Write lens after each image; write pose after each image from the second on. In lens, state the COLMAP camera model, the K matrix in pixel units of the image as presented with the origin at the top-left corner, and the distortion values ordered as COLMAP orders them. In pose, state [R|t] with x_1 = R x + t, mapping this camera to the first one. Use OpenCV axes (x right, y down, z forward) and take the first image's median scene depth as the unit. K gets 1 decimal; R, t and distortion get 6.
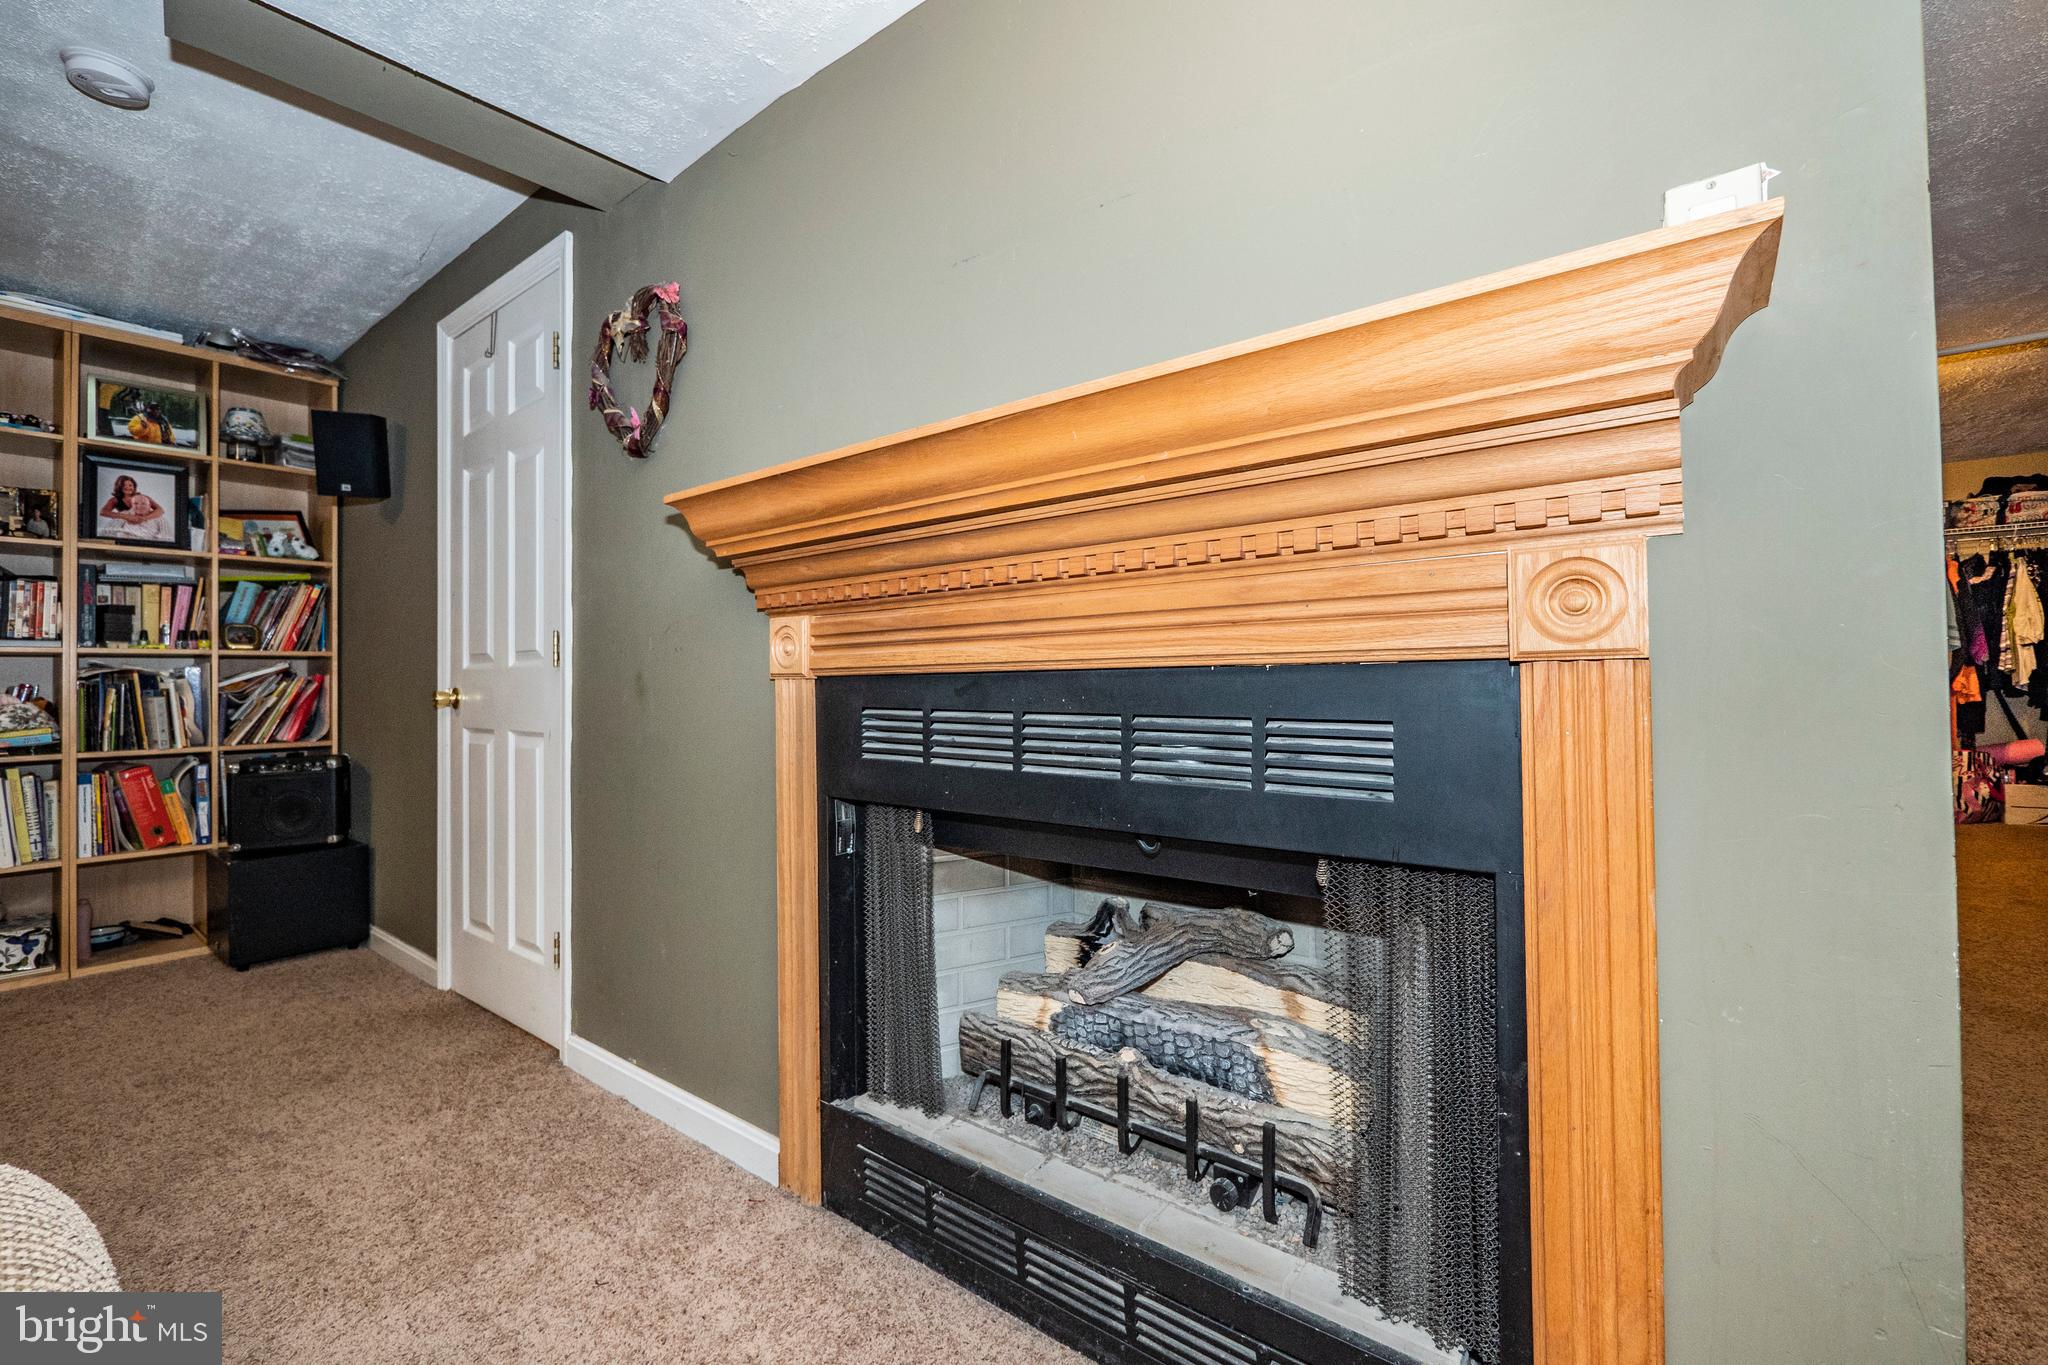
lens RADIAL K [[861.6, 0, 1023.9], [0, 861.6, 672.2], [0, 0, 1]] dist [-0.004610, 0.000521]
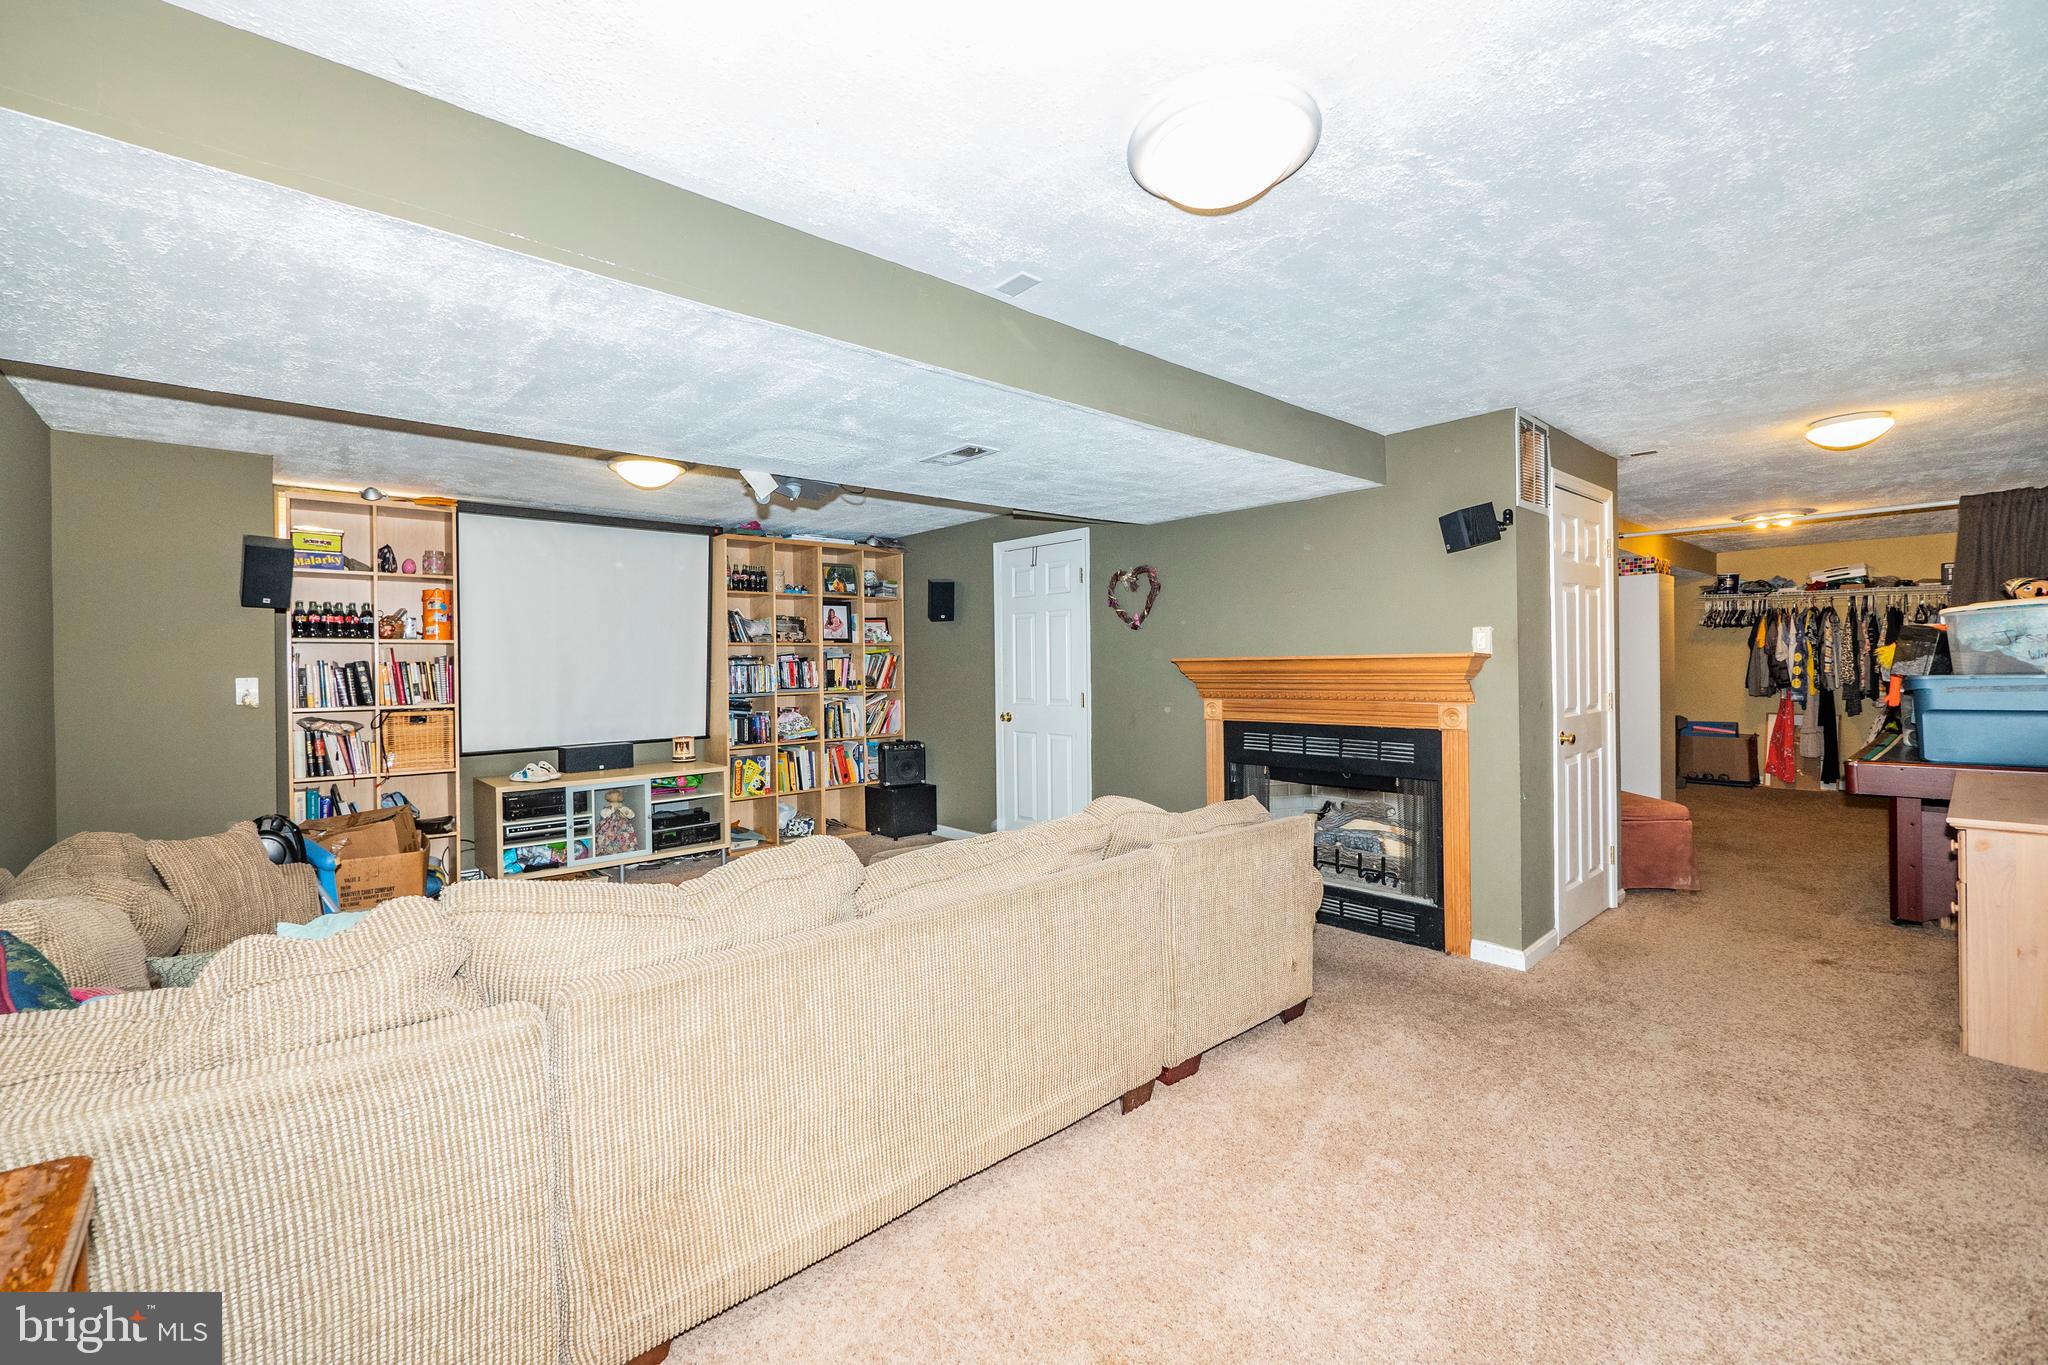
lens RADIAL K [[861.6, 0, 1018.9], [0, 861.6, 671.6], [0, 0, 1]] dist [-0.004610, 0.000521]
pose [[0.984604, -0.000048, -0.174801, -0.213606], [0.003717, 0.999780, 0.020663, -0.114777], [0.174761, -0.020995, 0.984387, -1.020958]]
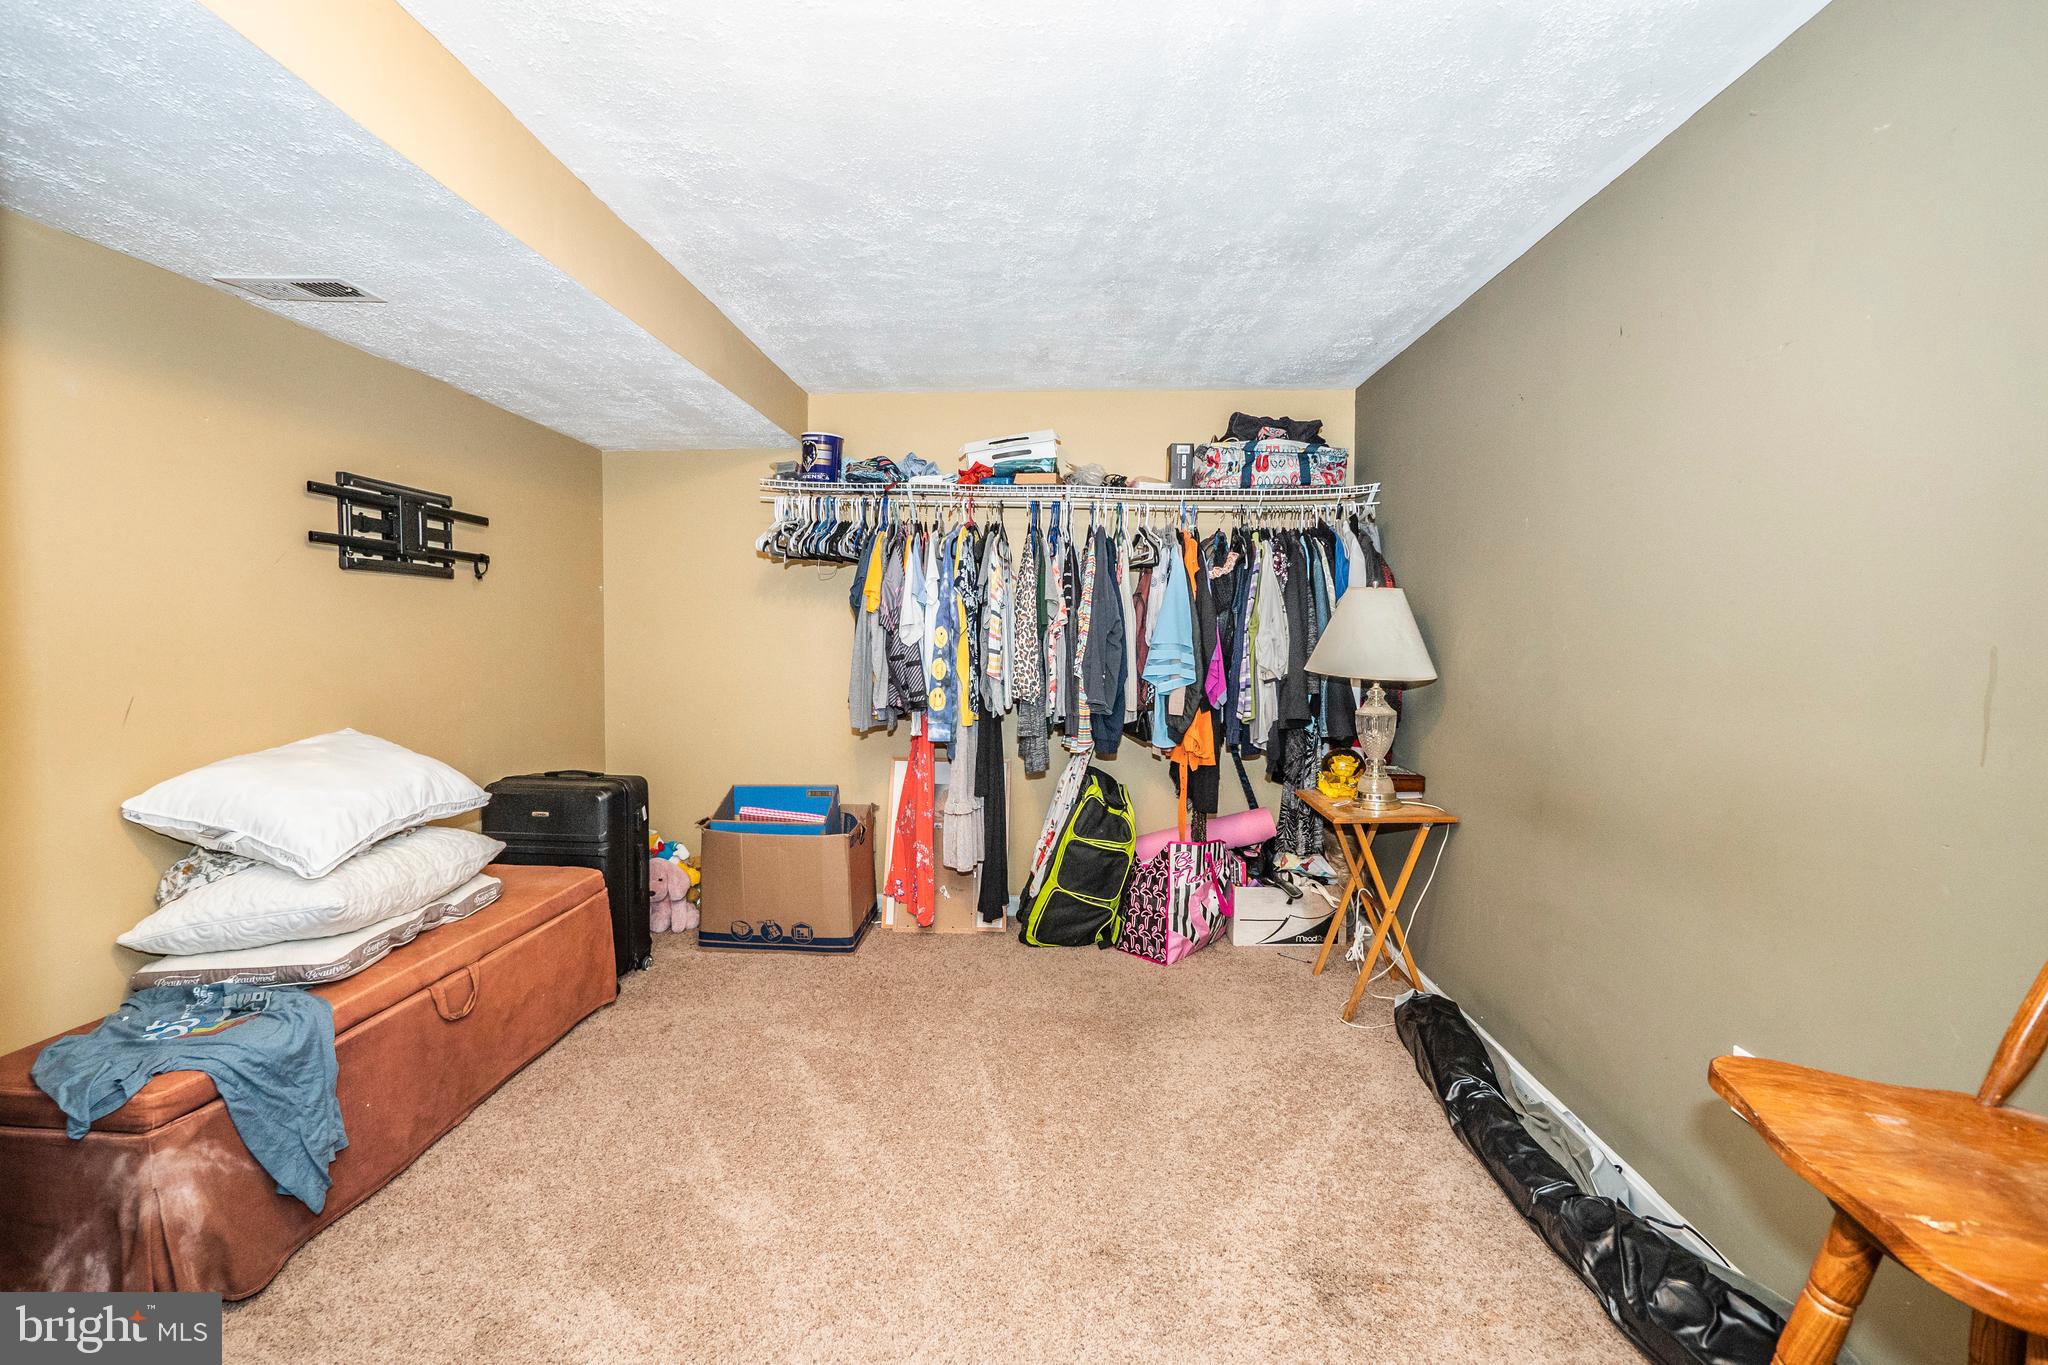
lens RADIAL K [[861.6, 0, 1006.2], [0, 861.6, 676.7], [0, 0, 1]] dist [-0.004610, 0.000521]
pose [[0.817756, -0.011048, 0.575460, 1.081202], [-0.024070, 0.998285, 0.053370, -0.106127], [-0.575062, -0.057495, 0.816087, 0.991518]]
